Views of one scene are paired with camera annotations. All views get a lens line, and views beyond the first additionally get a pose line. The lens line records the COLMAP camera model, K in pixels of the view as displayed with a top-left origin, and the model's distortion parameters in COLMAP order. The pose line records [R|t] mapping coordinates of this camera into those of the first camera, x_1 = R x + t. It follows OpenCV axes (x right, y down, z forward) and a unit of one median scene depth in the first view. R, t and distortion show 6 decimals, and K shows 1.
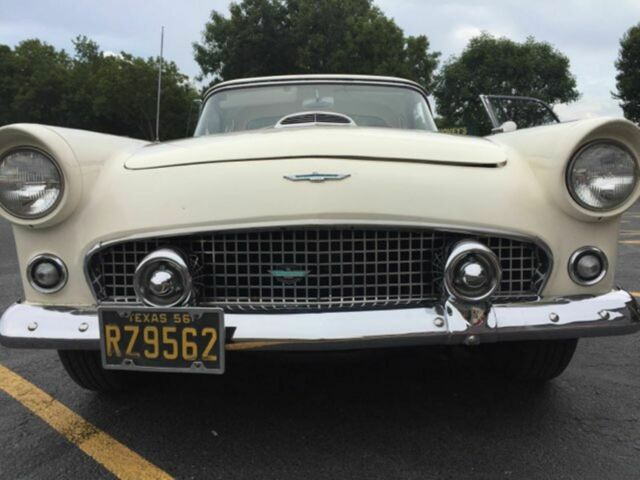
lens RADIAL K [[550.4, 0, 316.6], [0, 550.4, 247.1], [0, 0, 1]] dist [0.080956, -0.109491]
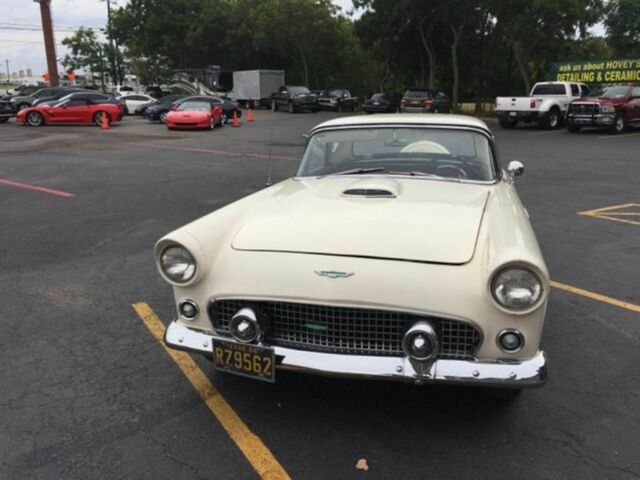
lens RADIAL K [[550.4, 0, 312.6], [0, 550.4, 253.3], [0, 0, 1]] dist [0.080956, -0.109491]
pose [[0.960810, 0.073843, -0.267191, 0.360211], [-0.032746, 0.987353, 0.155116, -0.421585], [0.275266, -0.140288, 0.951077, -0.554813]]
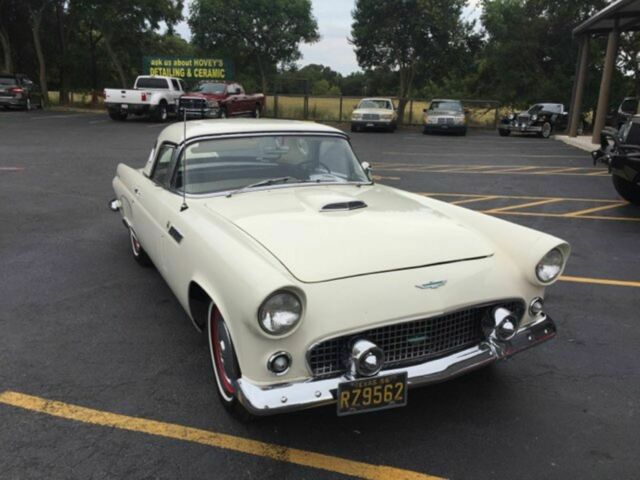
lens RADIAL K [[550.4, 0, 307.6], [0, 550.4, 259.8], [0, 0, 1]] dist [0.080956, -0.109491]
pose [[0.892180, -0.108105, 0.438552, -1.056763], [0.028974, 0.982634, 0.183279, -0.508636], [-0.450750, -0.150811, 0.879819, -0.322543]]
